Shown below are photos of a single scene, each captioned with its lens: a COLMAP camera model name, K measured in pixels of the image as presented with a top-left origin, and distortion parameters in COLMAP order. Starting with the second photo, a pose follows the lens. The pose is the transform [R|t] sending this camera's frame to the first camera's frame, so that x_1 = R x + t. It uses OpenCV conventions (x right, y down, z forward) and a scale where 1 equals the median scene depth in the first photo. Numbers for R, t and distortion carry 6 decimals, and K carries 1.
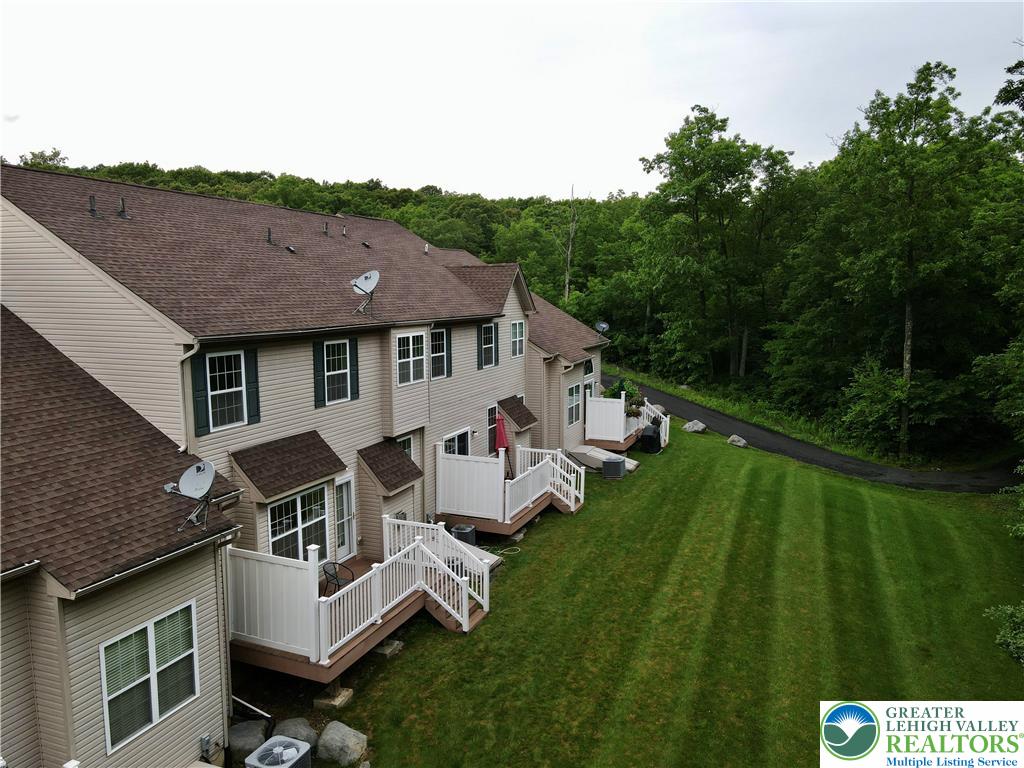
lens RADIAL K [[753.2, 0, 511.7], [0, 753.2, 378.1], [0, 0, 1]] dist [0.000202, 0.025185]
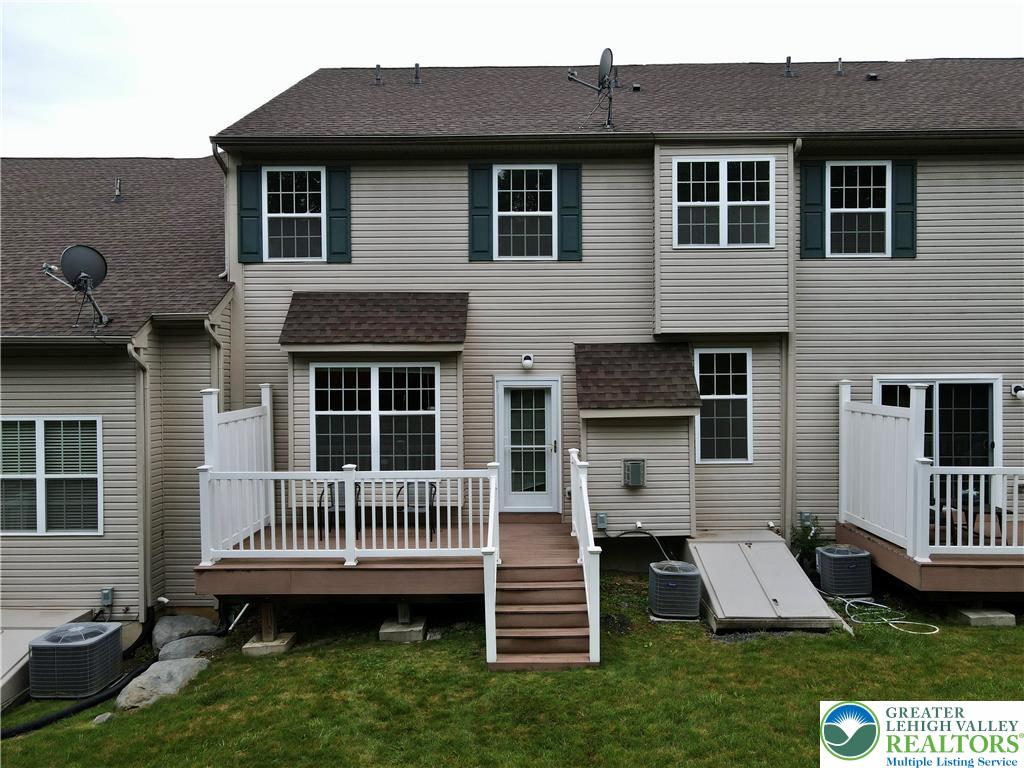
lens RADIAL K [[753.2, 0, 513.9], [0, 753.2, 377.1], [0, 0, 1]] dist [0.000202, 0.025185]
pose [[0.360812, 0.003817, -0.932631, 0.381347], [-0.104163, 0.993900, -0.036231, 0.160055], [0.926803, 0.110218, 0.359009, 0.778392]]
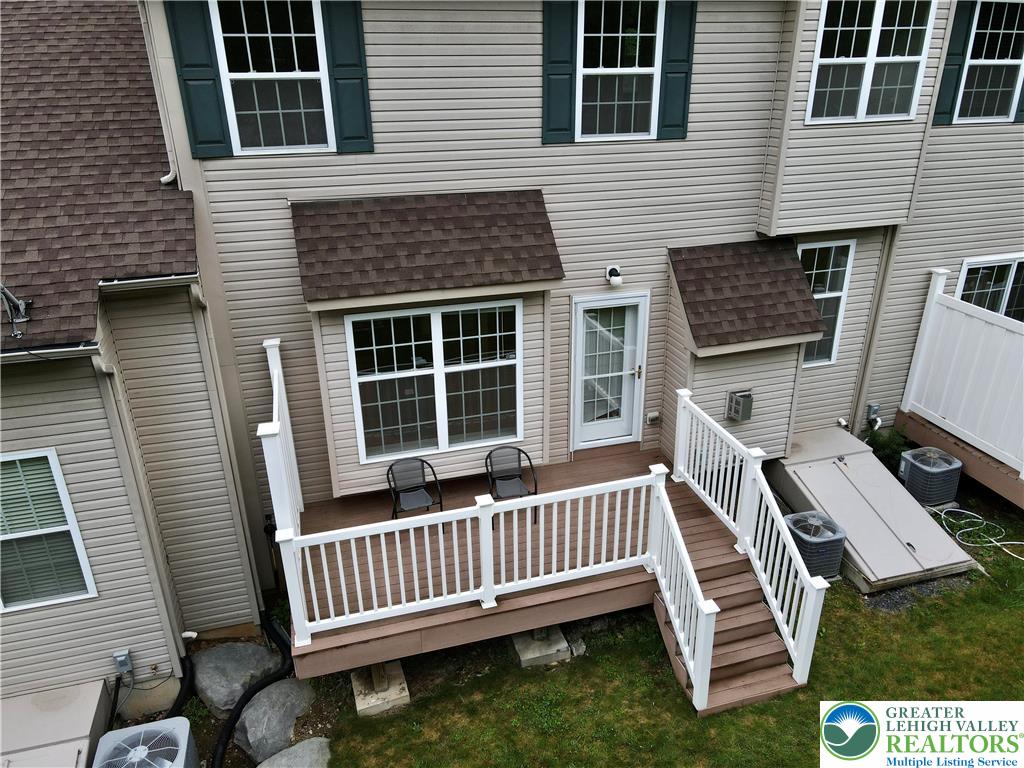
lens RADIAL K [[753.2, 0, 514.0], [0, 753.2, 379.0], [0, 0, 1]] dist [0.000202, 0.025185]
pose [[0.620743, 0.311739, -0.719373, 0.120634], [-0.083864, 0.938688, 0.334413, 0.020634], [0.779516, -0.147255, 0.608828, 0.647164]]
